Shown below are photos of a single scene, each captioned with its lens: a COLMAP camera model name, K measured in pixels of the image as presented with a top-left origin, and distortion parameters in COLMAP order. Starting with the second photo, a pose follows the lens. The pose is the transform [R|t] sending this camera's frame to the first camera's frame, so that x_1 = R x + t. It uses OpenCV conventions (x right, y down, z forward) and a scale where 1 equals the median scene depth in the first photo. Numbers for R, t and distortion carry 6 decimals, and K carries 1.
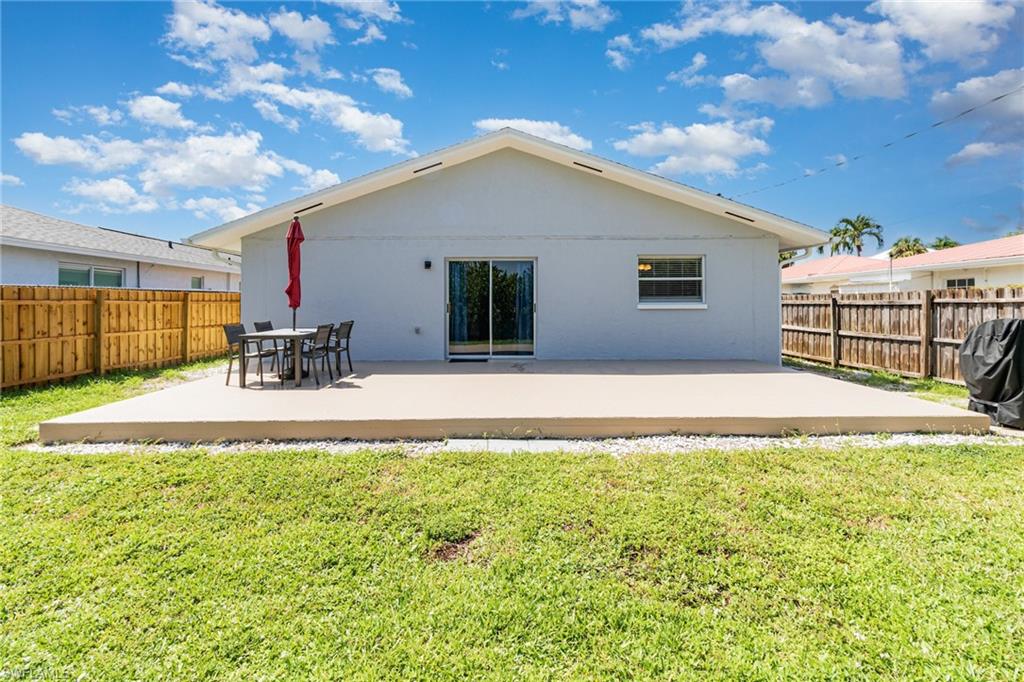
lens RADIAL K [[473.1, 0, 512.6], [0, 473.1, 326.6], [0, 0, 1]] dist [0.001908, 0.000041]
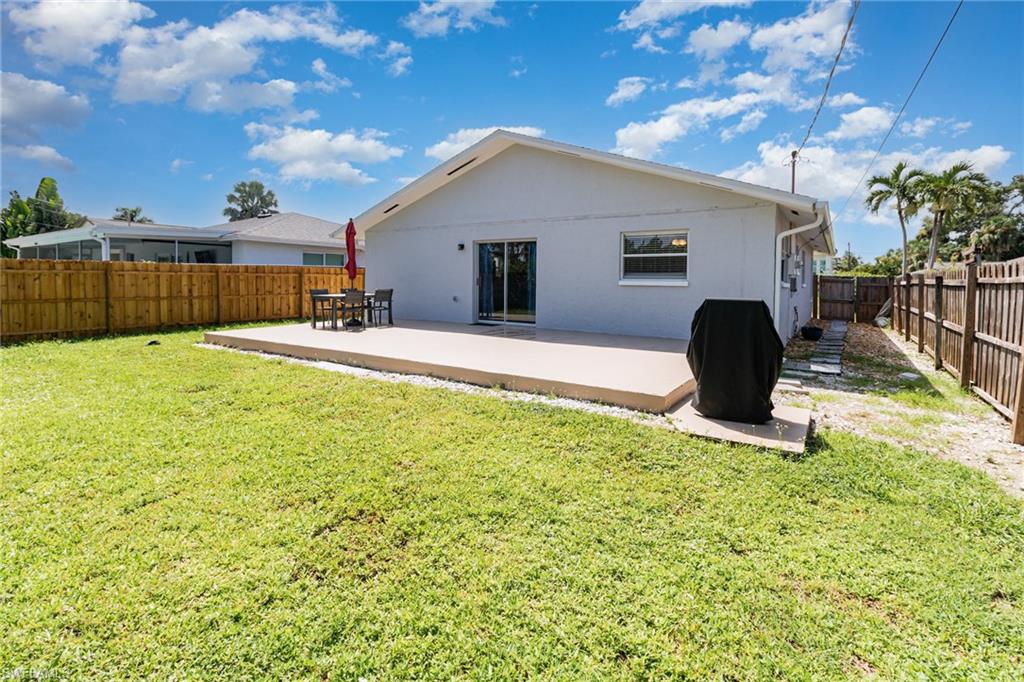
lens RADIAL K [[473.1, 0, 512.6], [0, 473.1, 326.6], [0, 0, 1]] dist [0.001908, 0.000041]
pose [[0.836383, 0.066209, -0.544133, 0.639504], [-0.039846, 0.997396, 0.060113, 0.000221], [0.546696, -0.028596, 0.836843, 0.009890]]
